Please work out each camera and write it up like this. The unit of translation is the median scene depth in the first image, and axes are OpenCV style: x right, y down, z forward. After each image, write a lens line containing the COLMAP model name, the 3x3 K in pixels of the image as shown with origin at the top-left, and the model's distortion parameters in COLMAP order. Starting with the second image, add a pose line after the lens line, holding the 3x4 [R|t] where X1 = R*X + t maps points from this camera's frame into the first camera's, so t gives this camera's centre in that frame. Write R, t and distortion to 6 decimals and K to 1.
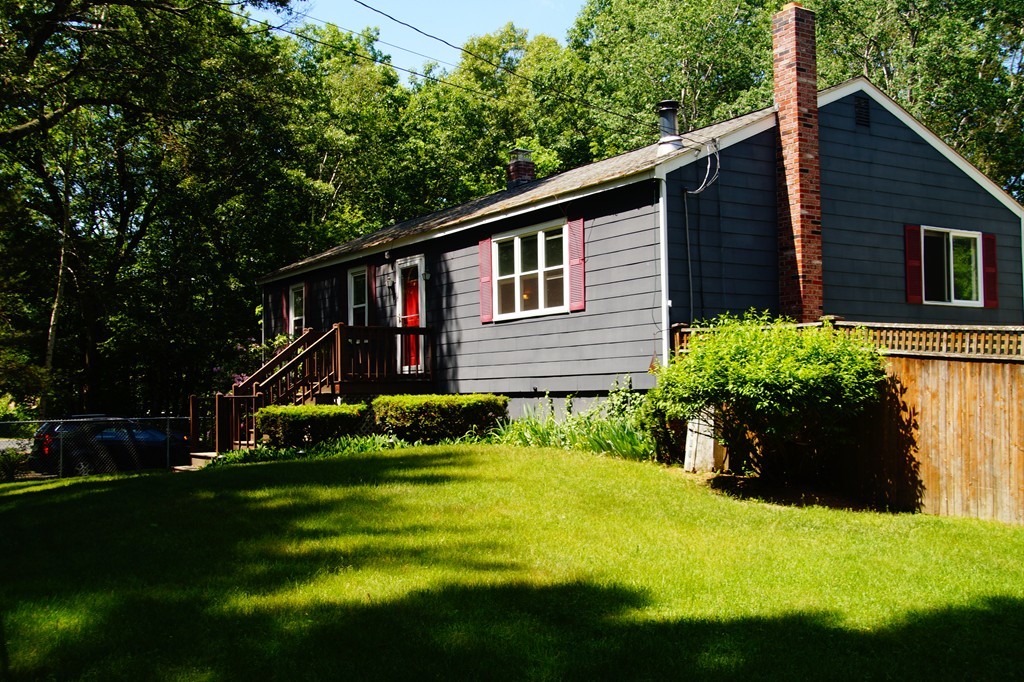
lens RADIAL K [[1091.9, 0, 512.0], [0, 1091.9, 341.0], [0, 0, 1]] dist [-0.011742, 0.017703]
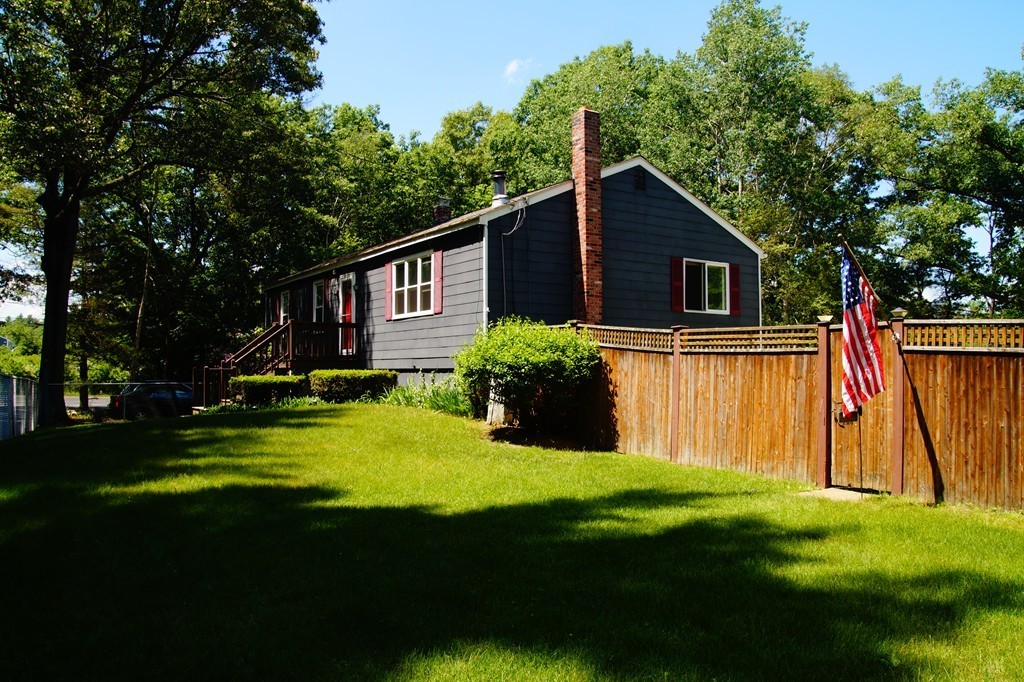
lens RADIAL K [[814.7, 0, 512.0], [0, 814.7, 341.0], [0, 0, 1]] dist [-0.176216, 0.109954]
pose [[0.999896, 0.013487, 0.005038, 0.143901], [-0.013546, 0.999840, 0.011724, -0.004726], [-0.004879, -0.011791, 0.999919, -0.077691]]
